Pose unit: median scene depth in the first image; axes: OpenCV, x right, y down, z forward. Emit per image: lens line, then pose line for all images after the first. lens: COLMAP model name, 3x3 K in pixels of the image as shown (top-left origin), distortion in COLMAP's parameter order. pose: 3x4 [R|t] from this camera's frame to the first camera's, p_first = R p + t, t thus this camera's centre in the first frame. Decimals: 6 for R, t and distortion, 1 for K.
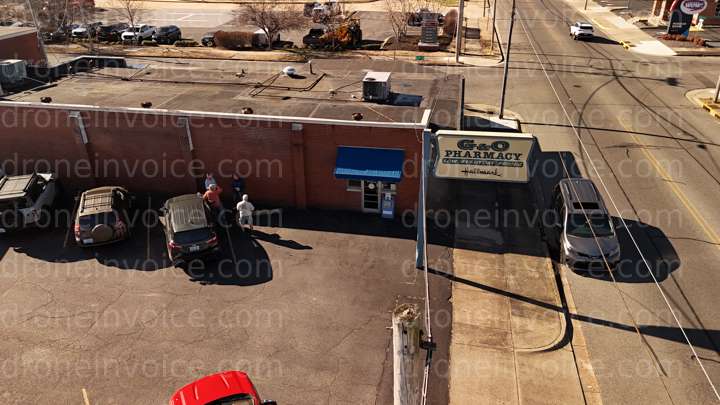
lens RADIAL K [[526.8, 0, 360.0], [0, 526.8, 202.5], [0, 0, 1]] dist [0.074226, -0.061444]
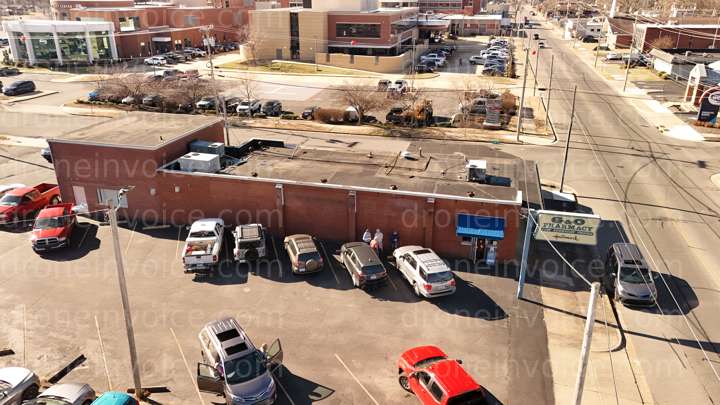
lens RADIAL K [[526.8, 0, 360.0], [0, 526.8, 202.5], [0, 0, 1]] dist [0.074226, -0.061444]
pose [[0.997706, 0.036411, -0.057078, -0.201684], [-0.041524, 0.994975, -0.091112, 0.006661], [0.053474, 0.093273, 0.994204, -0.424747]]
